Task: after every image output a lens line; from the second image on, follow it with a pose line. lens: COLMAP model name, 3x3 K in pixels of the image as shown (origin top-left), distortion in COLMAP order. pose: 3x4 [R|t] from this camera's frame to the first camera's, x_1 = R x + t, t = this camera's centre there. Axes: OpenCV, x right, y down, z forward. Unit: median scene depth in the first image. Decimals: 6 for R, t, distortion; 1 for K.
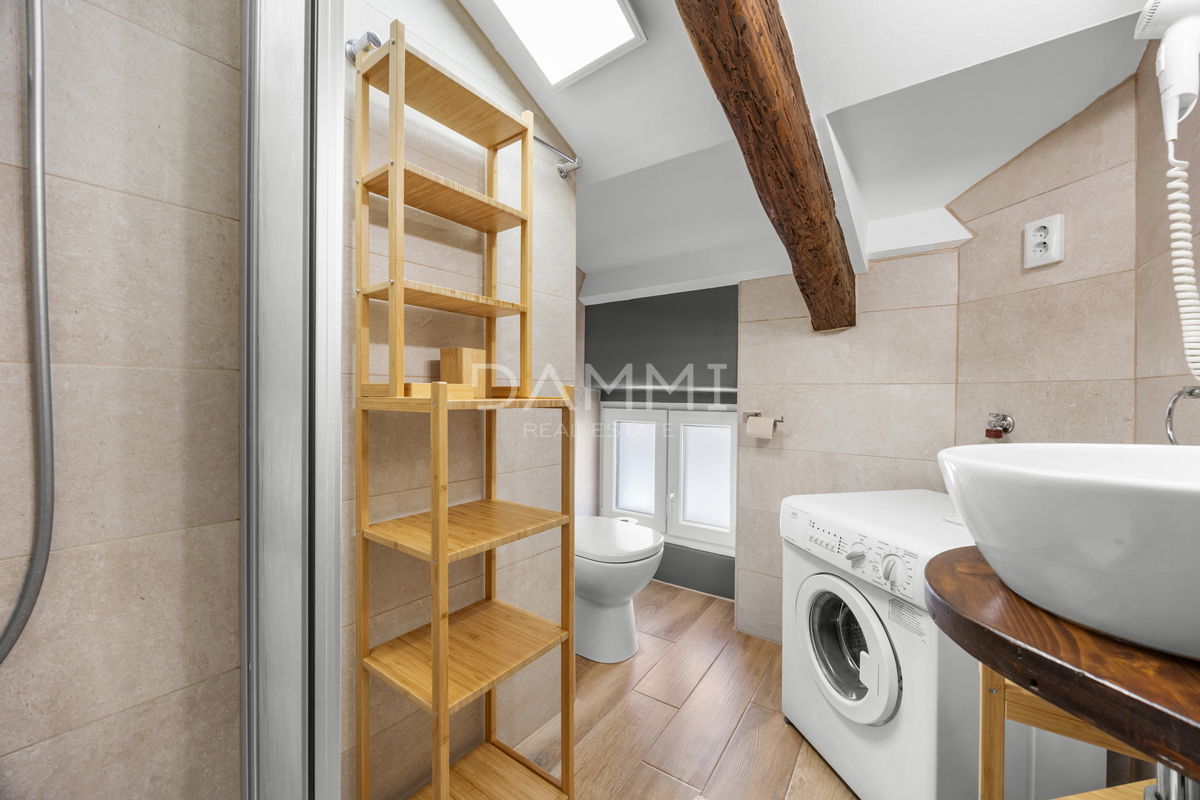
lens RADIAL K [[461.7, 0, 600.7], [0, 461.7, 397.6], [0, 0, 1]] dist [-0.004896, 0.000783]
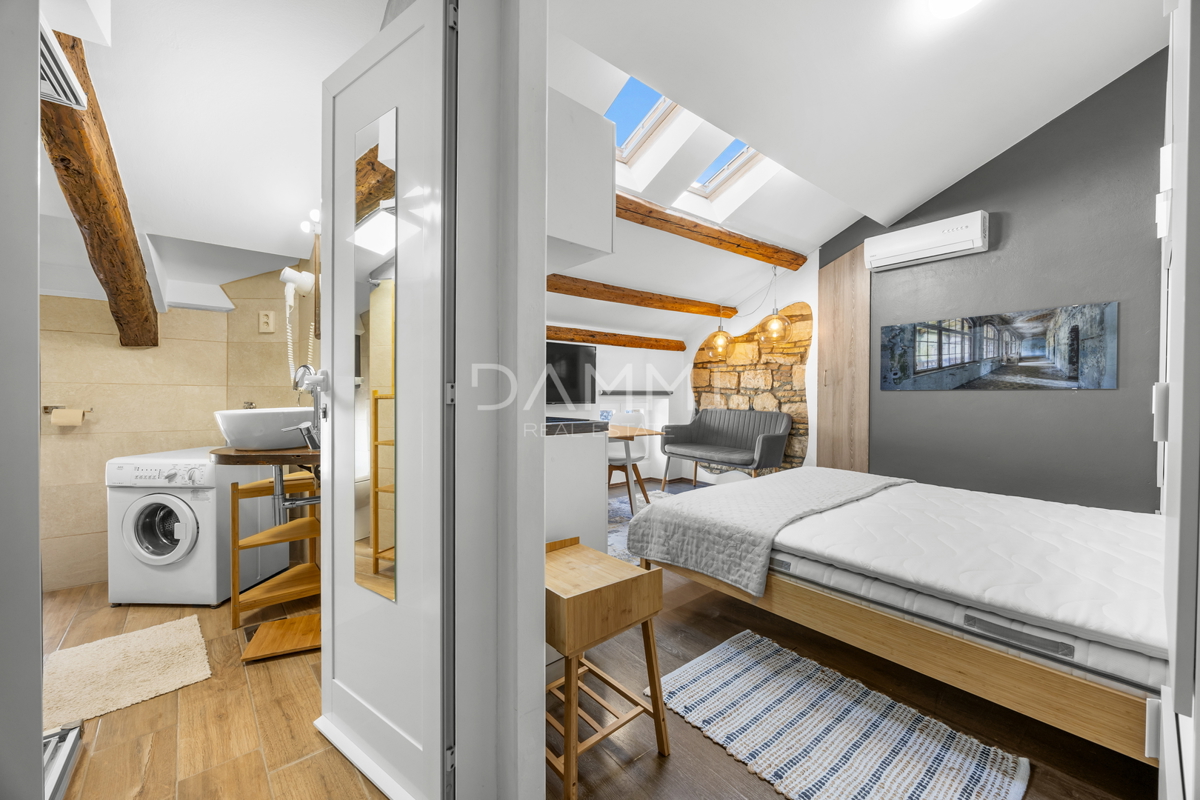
lens RADIAL K [[461.7, 0, 610.6], [0, 461.7, 401.1], [0, 0, 1]] dist [-0.004896, 0.000783]
pose [[0.235937, -0.015327, 0.971647, -0.680352], [-0.000937, 0.999872, 0.016000, -0.001499], [-0.971768, -0.004685, 0.235893, -0.962437]]
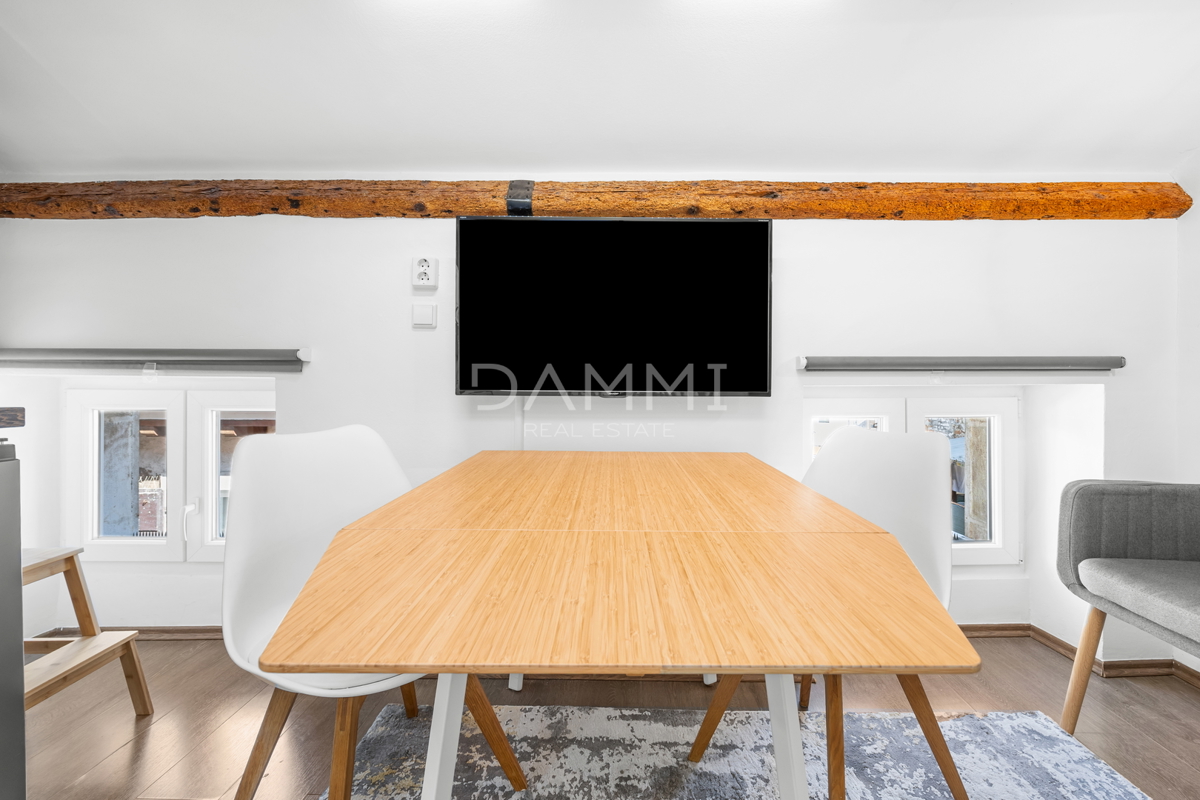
lens RADIAL K [[461.7, 0, 611.3], [0, 461.7, 389.7], [0, 0, 1]] dist [-0.004896, 0.000783]
pose [[0.811118, 0.000787, 0.584881, 1.456856], [0.000017, 0.999999, -0.001369, 0.051834], [-0.584882, 0.001121, 0.811118, -0.739370]]
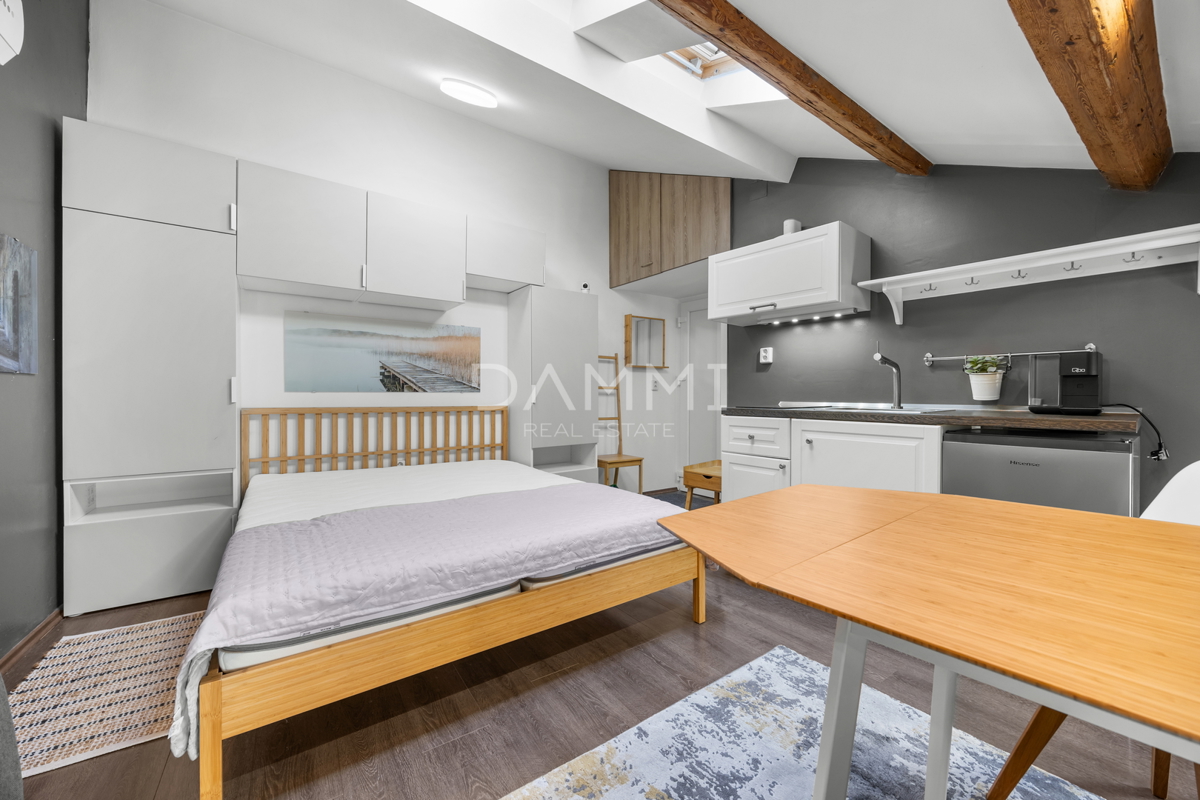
lens RADIAL K [[461.7, 0, 607.6], [0, 461.7, 398.5], [0, 0, 1]] dist [-0.004896, 0.000783]
pose [[-0.290556, 0.007452, -0.956829, 2.462203], [-0.005256, 0.999942, 0.009384, 0.025701], [0.956844, 0.007756, -0.290500, -0.553784]]
